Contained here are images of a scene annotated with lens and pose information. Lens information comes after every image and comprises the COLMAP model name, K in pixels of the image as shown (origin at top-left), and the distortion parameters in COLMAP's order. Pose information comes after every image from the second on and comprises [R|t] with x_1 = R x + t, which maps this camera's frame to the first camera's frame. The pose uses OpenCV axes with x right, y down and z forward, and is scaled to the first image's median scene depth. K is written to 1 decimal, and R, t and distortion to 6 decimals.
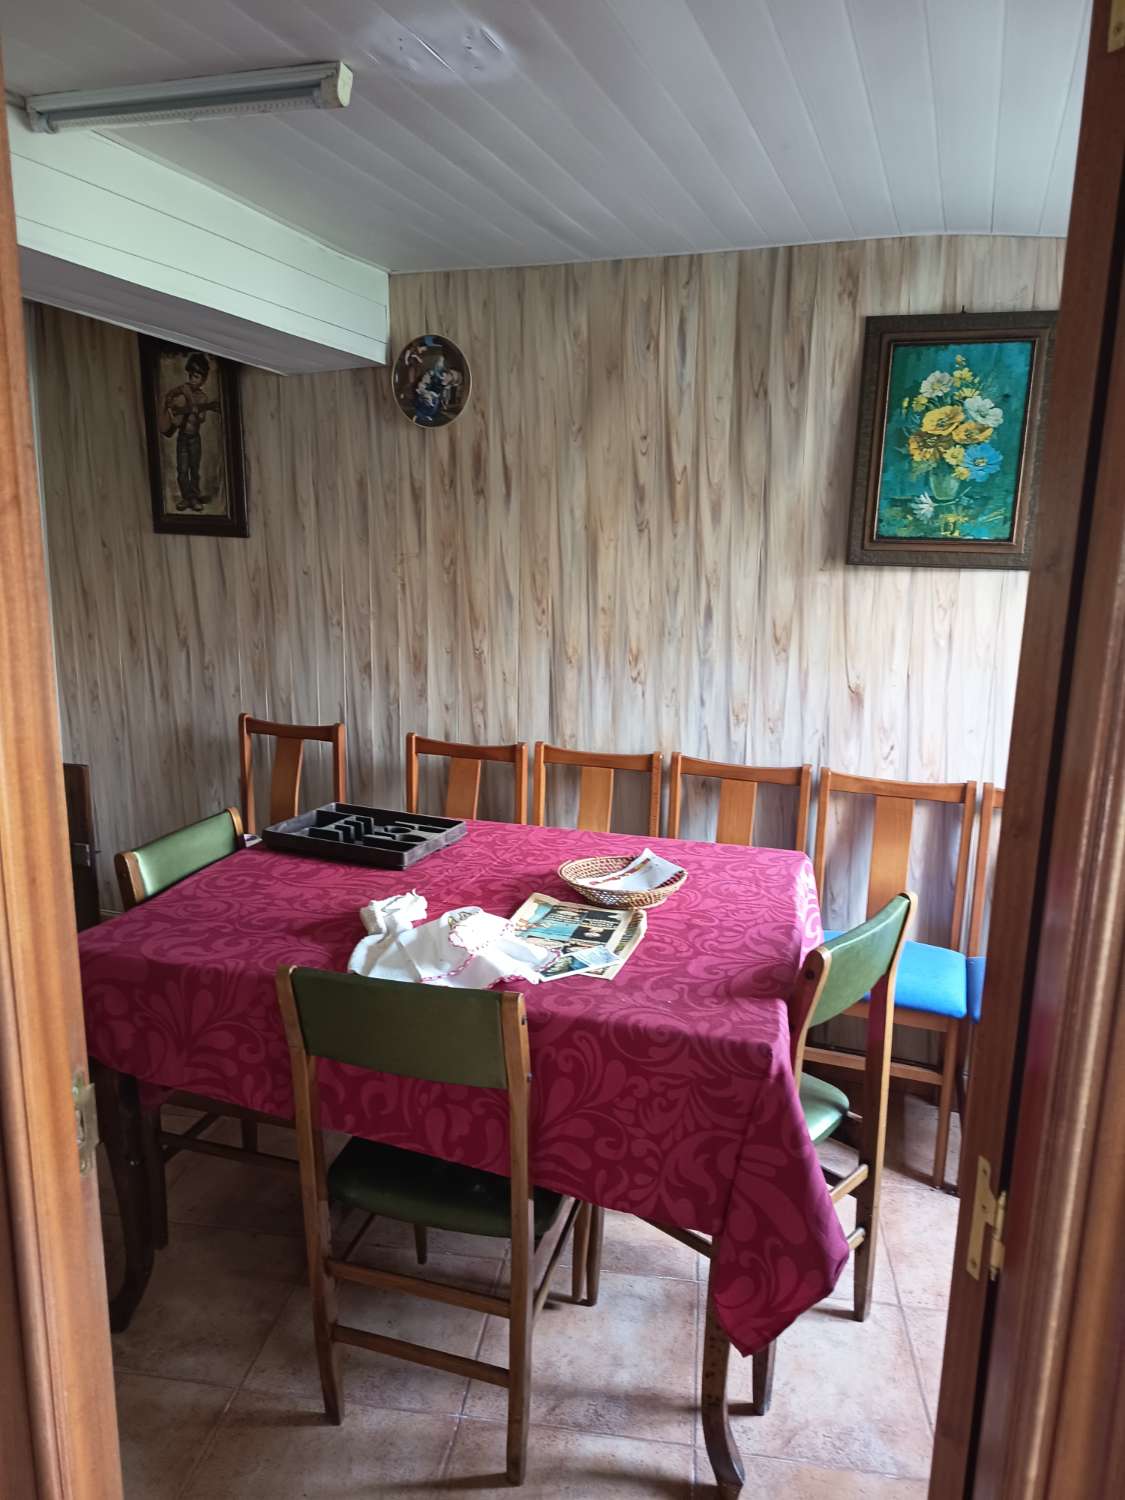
lens RADIAL K [[1030.3, 0, 562.5], [0, 1030.3, 750.0], [0, 0, 1]] dist [0.044239, -0.065847]
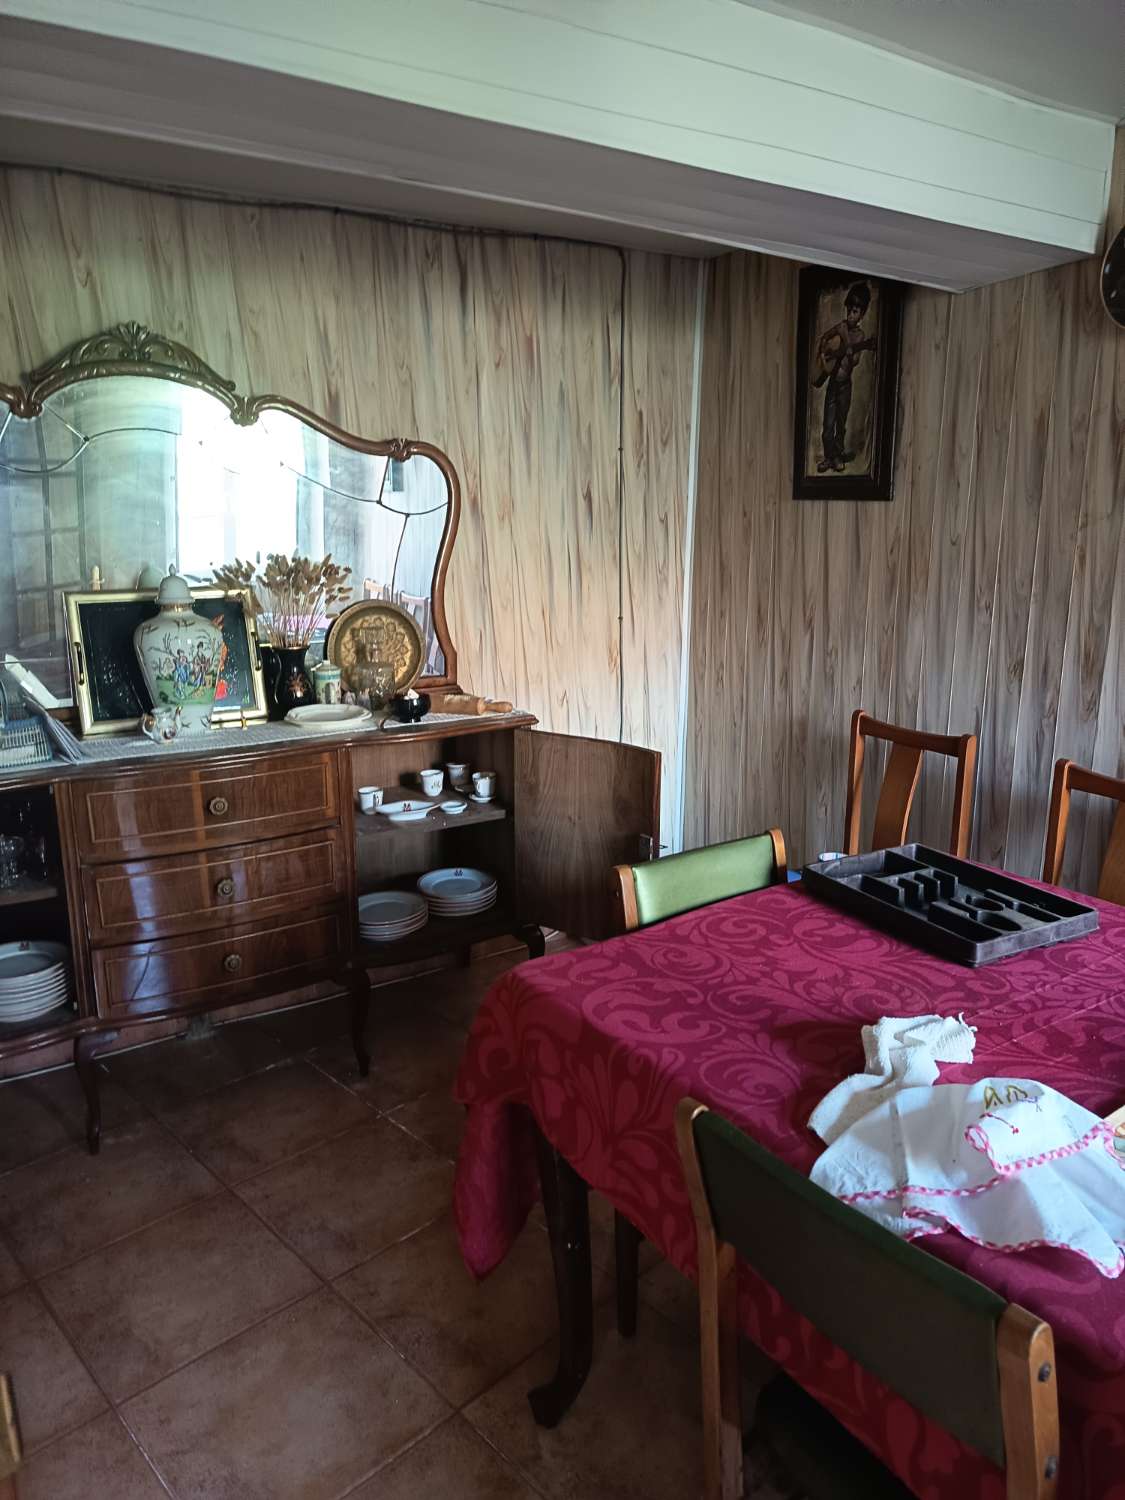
lens RADIAL K [[1030.3, 0, 562.5], [0, 1030.3, 750.0], [0, 0, 1]] dist [0.044239, -0.065847]
pose [[0.780718, 0.121883, -0.612881, 0.025474], [-0.114225, 0.992104, 0.051794, -0.021857], [0.614355, 0.029570, 0.788476, 0.208044]]
